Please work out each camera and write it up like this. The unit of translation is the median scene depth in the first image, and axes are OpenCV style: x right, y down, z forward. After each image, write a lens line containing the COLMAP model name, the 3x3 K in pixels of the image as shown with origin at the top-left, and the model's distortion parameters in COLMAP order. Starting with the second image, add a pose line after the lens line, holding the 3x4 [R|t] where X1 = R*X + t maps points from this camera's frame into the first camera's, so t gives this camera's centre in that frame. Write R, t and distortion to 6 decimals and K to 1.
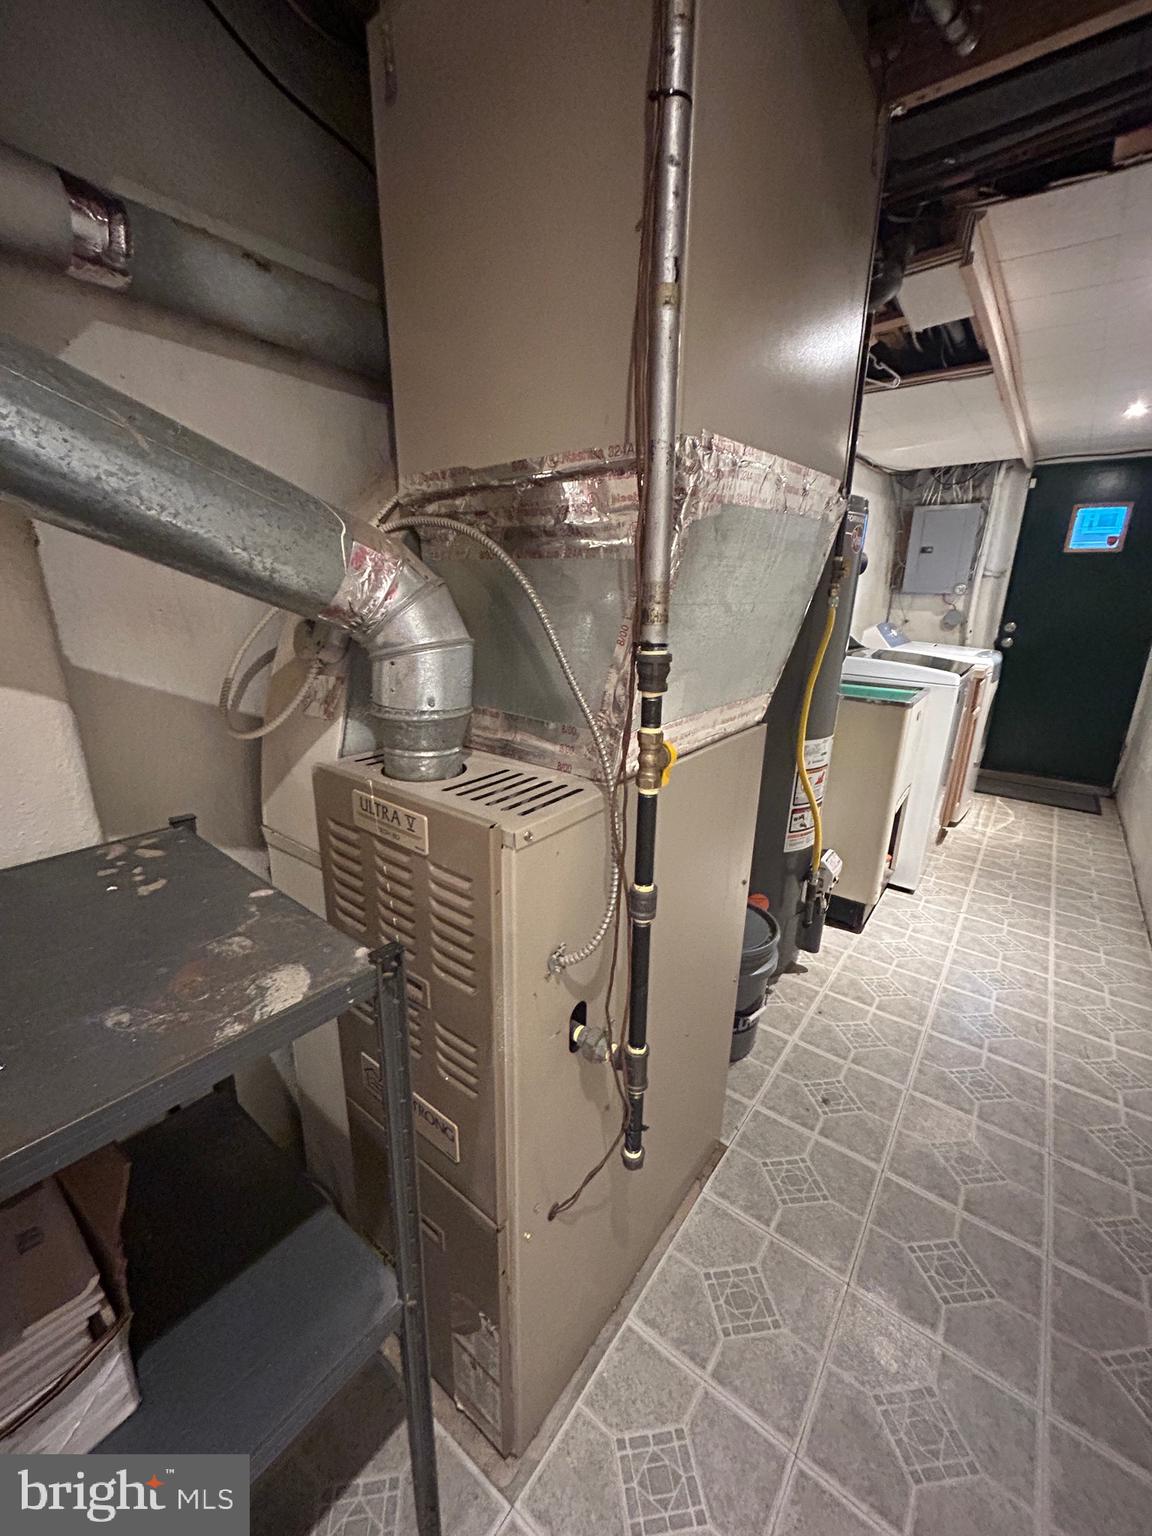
lens RADIAL K [[618.9, 0, 578.5], [0, 618.9, 762.7], [0, 0, 1]] dist [-0.002333, 0.000716]
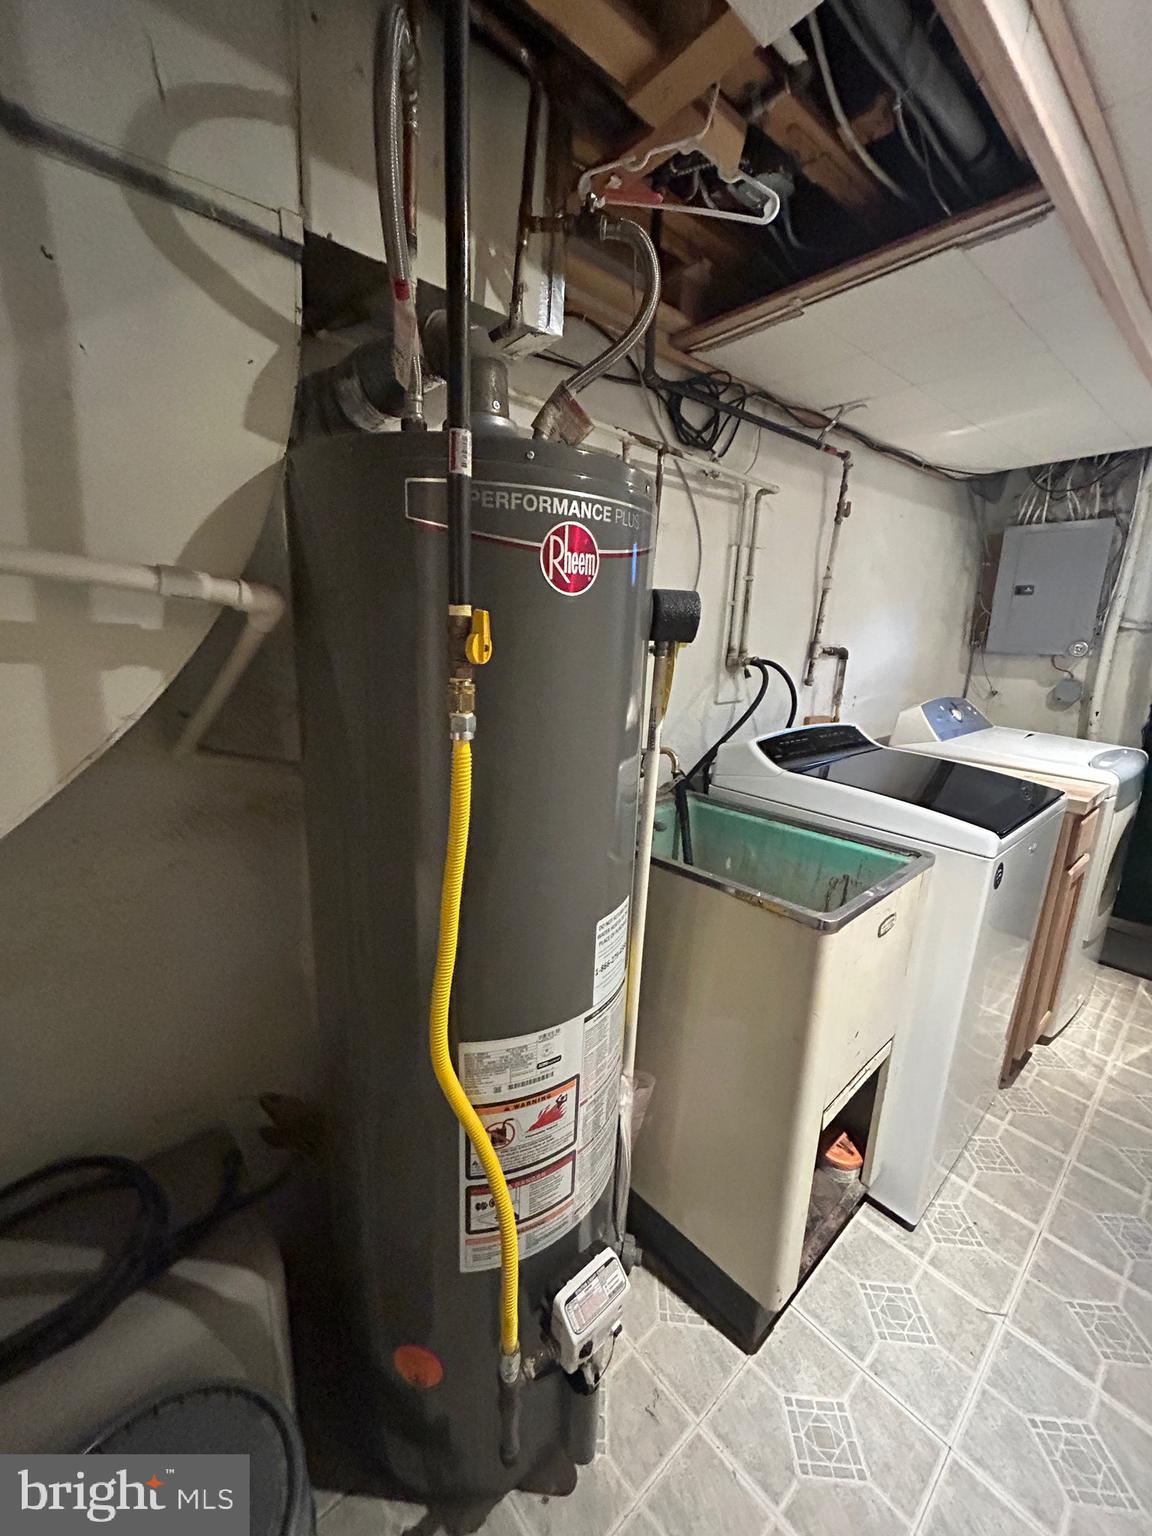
lens RADIAL K [[618.9, 0, 569.0], [0, 618.9, 771.9], [0, 0, 1]] dist [-0.002333, 0.000716]
pose [[0.981559, 0.053889, -0.183404, 0.214434], [-0.064494, 0.996544, -0.052357, -0.081917], [0.179949, 0.063220, 0.981642, 0.269303]]
